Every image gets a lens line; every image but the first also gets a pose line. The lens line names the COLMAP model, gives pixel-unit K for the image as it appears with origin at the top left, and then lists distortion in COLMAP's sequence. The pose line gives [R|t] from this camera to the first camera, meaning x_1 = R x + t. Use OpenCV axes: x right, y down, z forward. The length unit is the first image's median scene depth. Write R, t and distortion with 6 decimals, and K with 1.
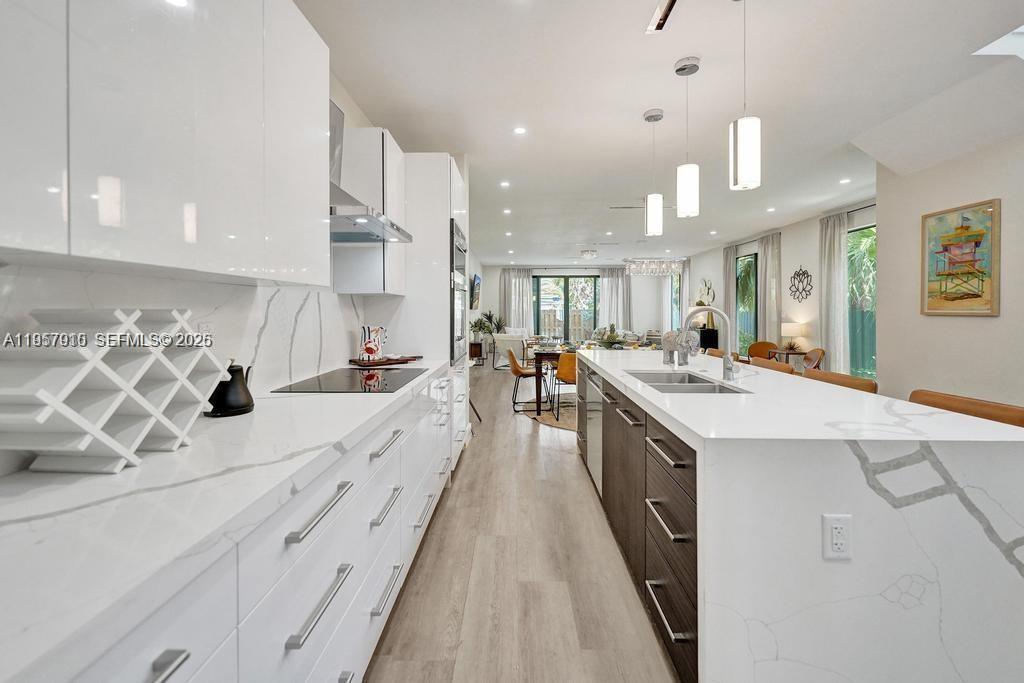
lens RADIAL K [[423.7, 0, 509.4], [0, 423.7, 313.0], [0, 0, 1]] dist [0.001651, -0.000214]
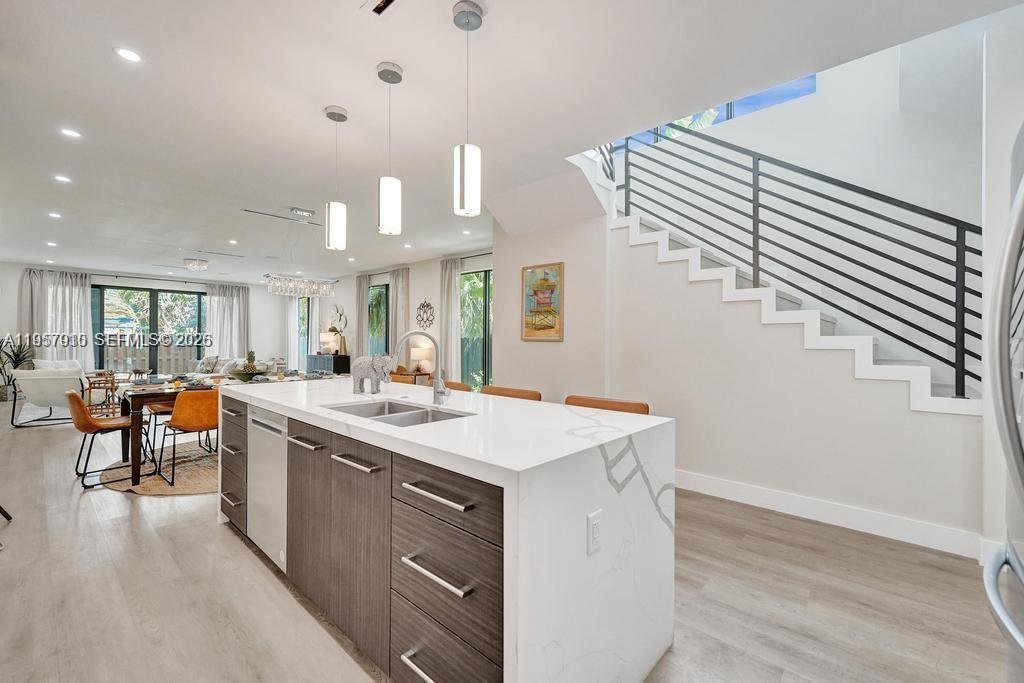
lens RADIAL K [[423.7, 0, 501.1], [0, 423.7, 339.6], [0, 0, 1]] dist [0.001651, -0.000214]
pose [[0.664980, 0.004796, 0.746846, -0.054470], [-0.004579, 0.999987, -0.002344, 0.003453], [-0.746847, -0.001861, 0.664993, 0.094905]]
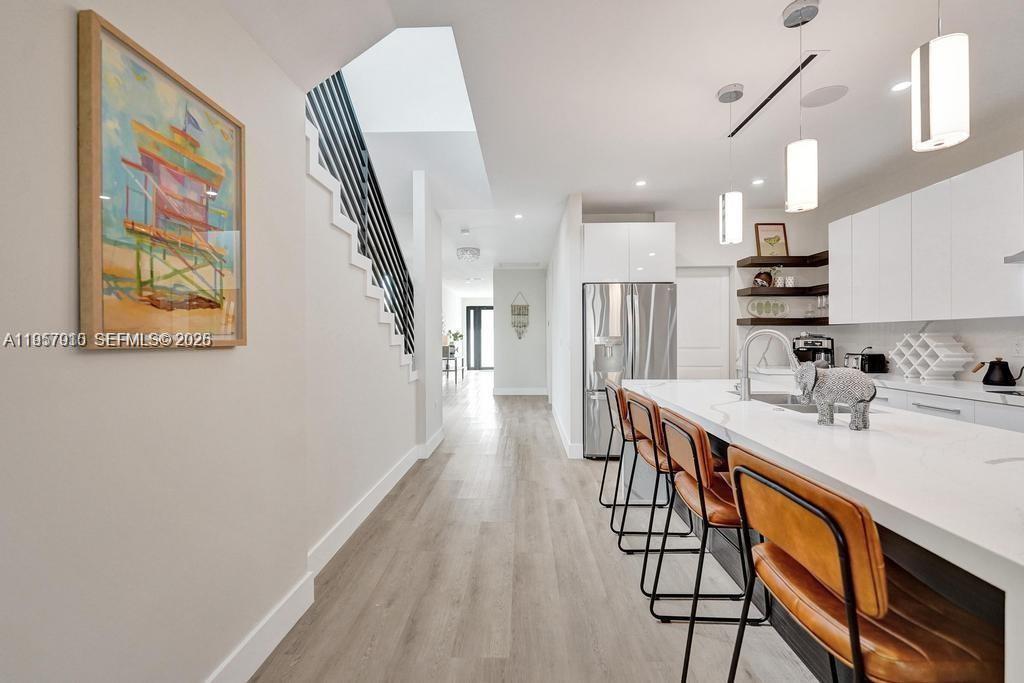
lens RADIAL K [[423.7, 0, 513.2], [0, 423.7, 336.6], [0, 0, 1]] dist [0.001651, -0.000214]
pose [[-0.999972, 0.006358, 0.003910, 0.440248], [0.006373, 0.999972, 0.003873, -0.002456], [-0.003885, 0.003898, -0.999985, 0.834280]]
